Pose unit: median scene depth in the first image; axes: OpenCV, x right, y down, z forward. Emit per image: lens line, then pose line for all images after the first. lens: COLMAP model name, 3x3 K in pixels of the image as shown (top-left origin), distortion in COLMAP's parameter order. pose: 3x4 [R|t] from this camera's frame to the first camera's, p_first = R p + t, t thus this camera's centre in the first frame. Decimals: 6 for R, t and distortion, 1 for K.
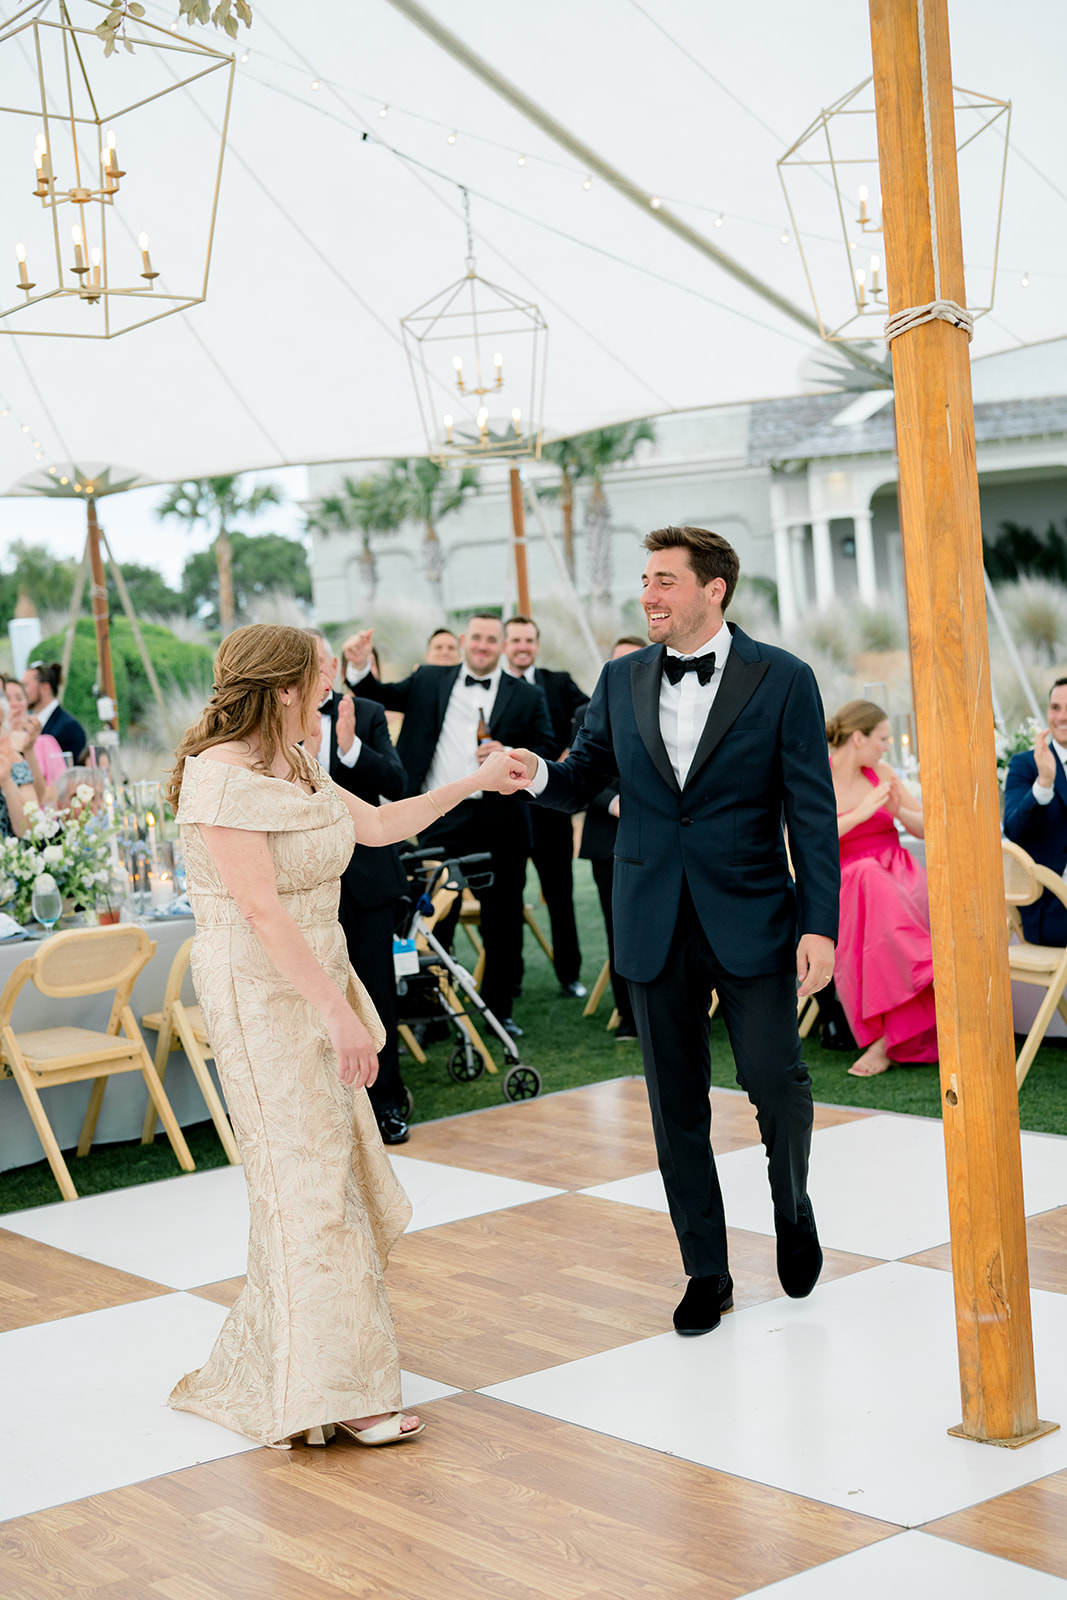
lens RADIAL K [[2288.3, 0, 533.5], [0, 2288.3, 800.0], [0, 0, 1]] dist [0.010321, 0.090317]
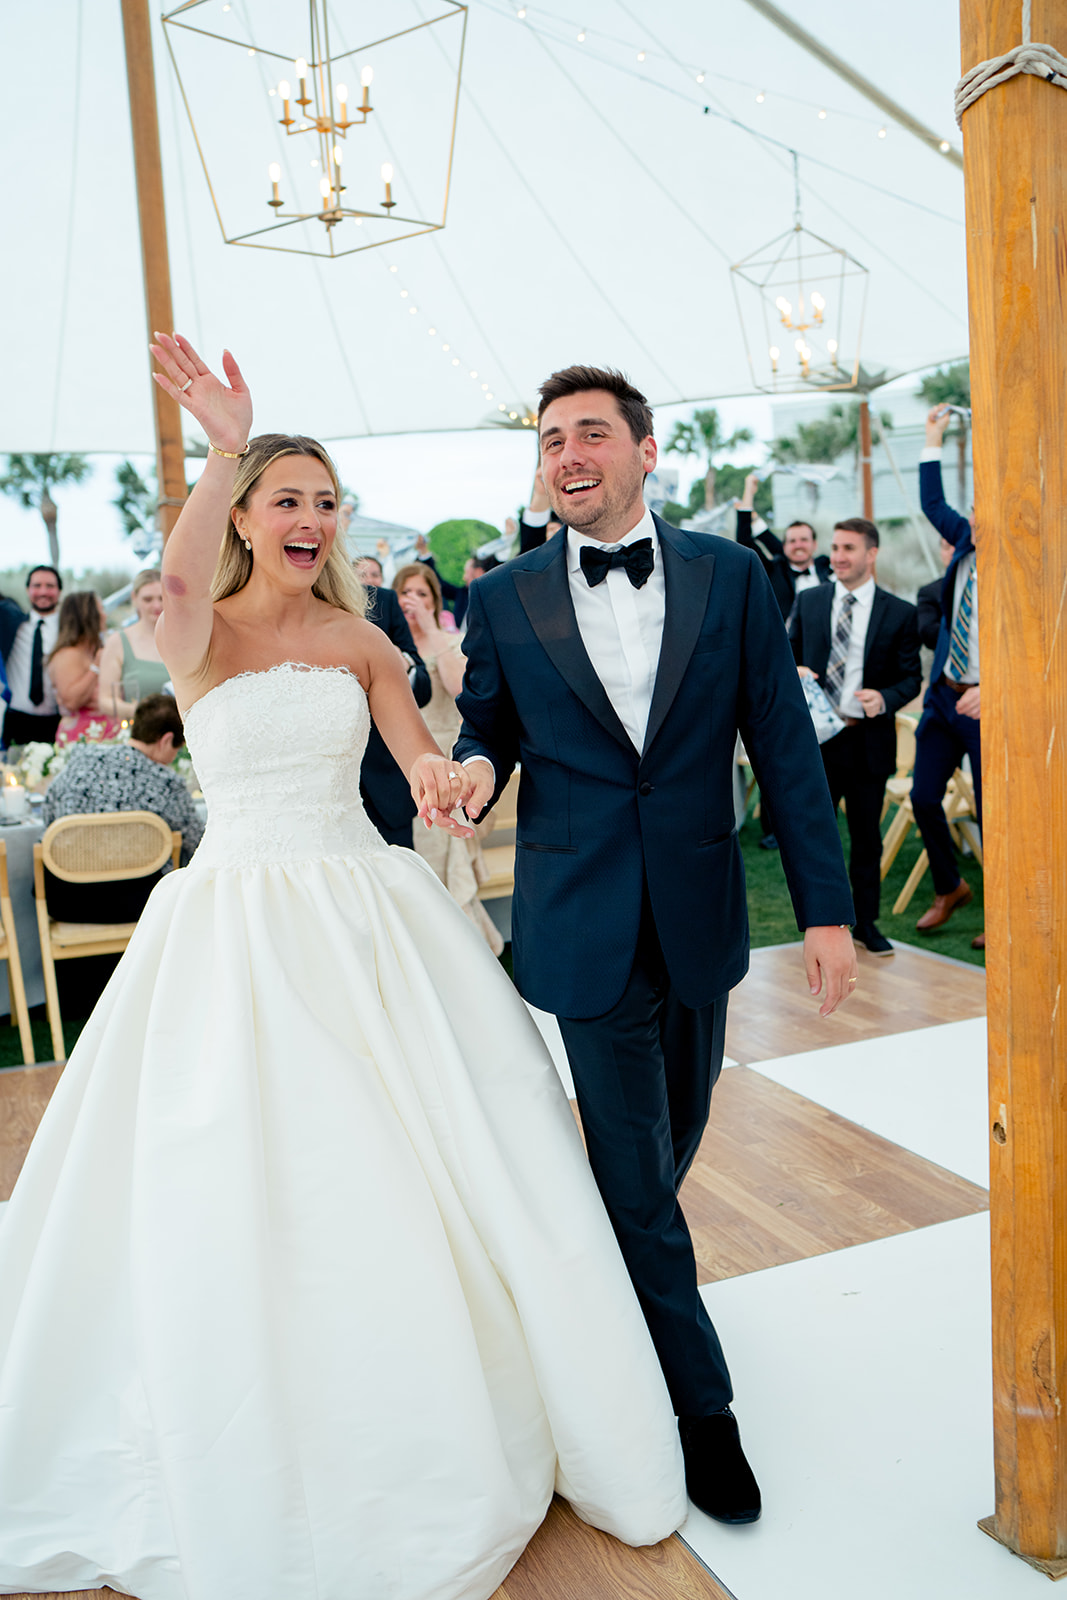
lens RADIAL K [[1551.2, 0, 533.5], [0, 1551.2, 800.0], [0, 0, 1]] dist [-0.090971, 0.146016]
pose [[0.964774, 0.049576, -0.258367, 0.063980], [-0.024636, 0.994793, 0.098889, -0.011445], [0.261924, -0.089040, 0.960972, 0.189928]]
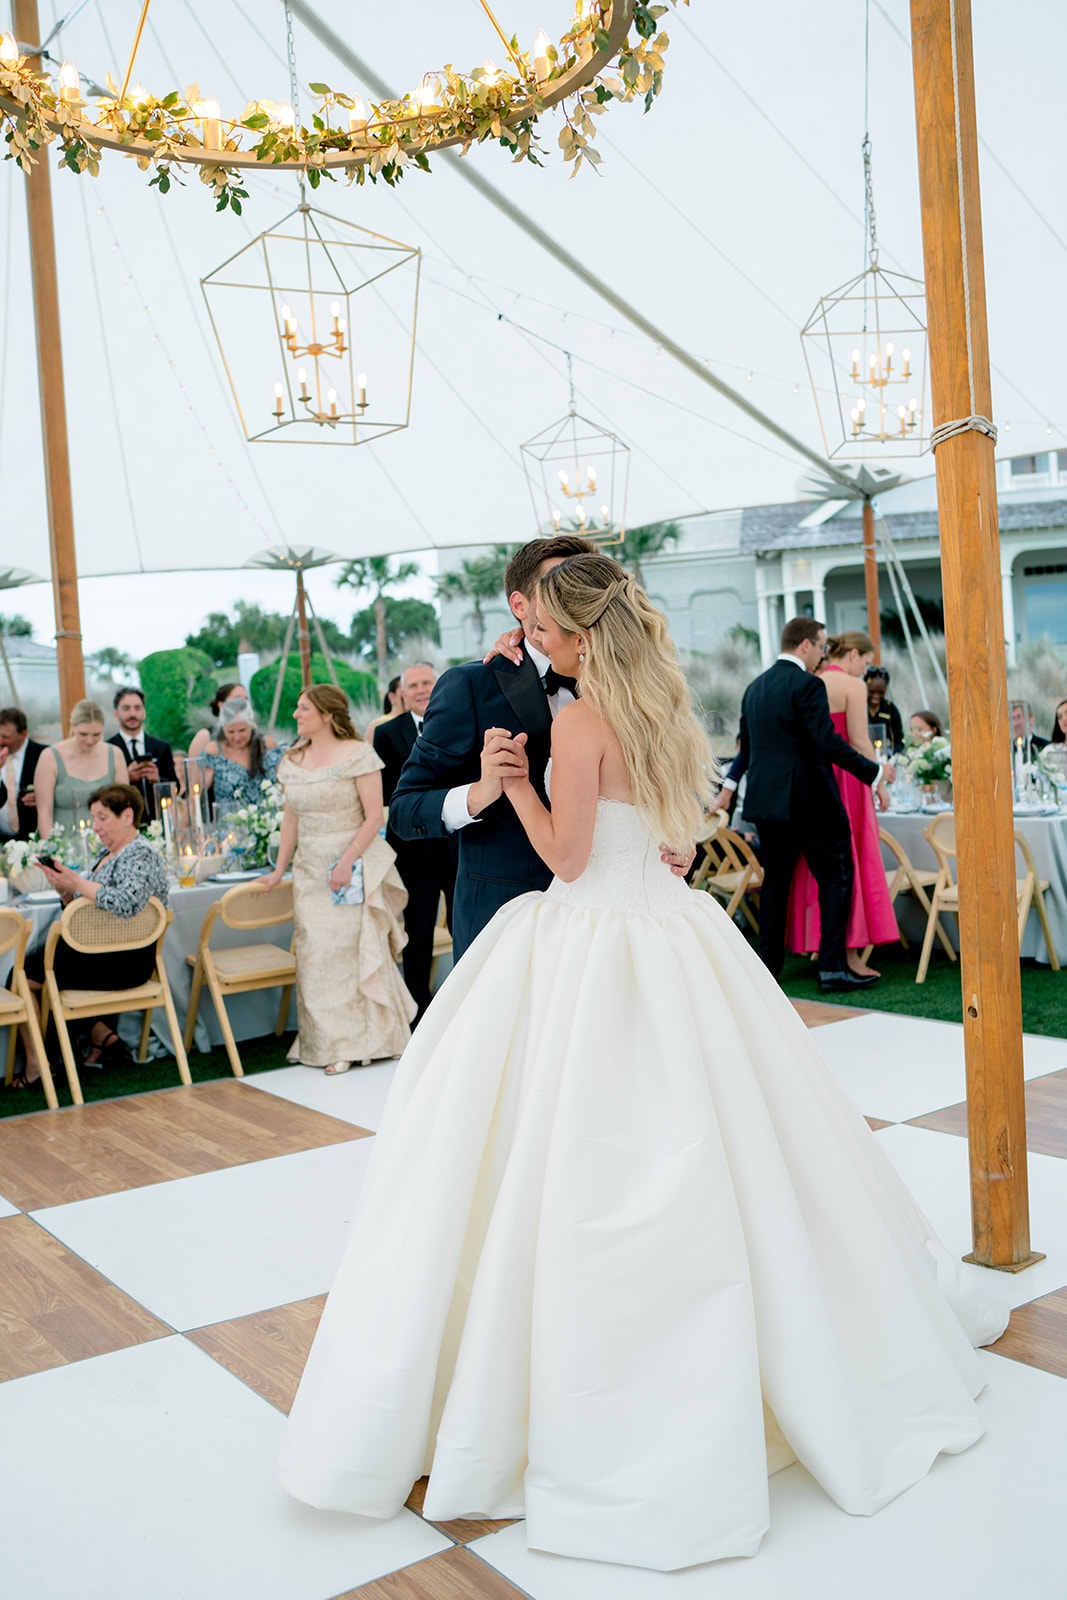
lens RADIAL K [[1557.6, 0, 532.4], [0, 1557.6, 785.0], [0, 0, 1]] dist [-0.078792, 0.127934]
pose [[0.999388, 0.013469, -0.032298, -0.018818], [-0.013393, 0.999907, 0.002563, -0.000602], [0.032329, -0.002129, 0.999475, 0.035853]]
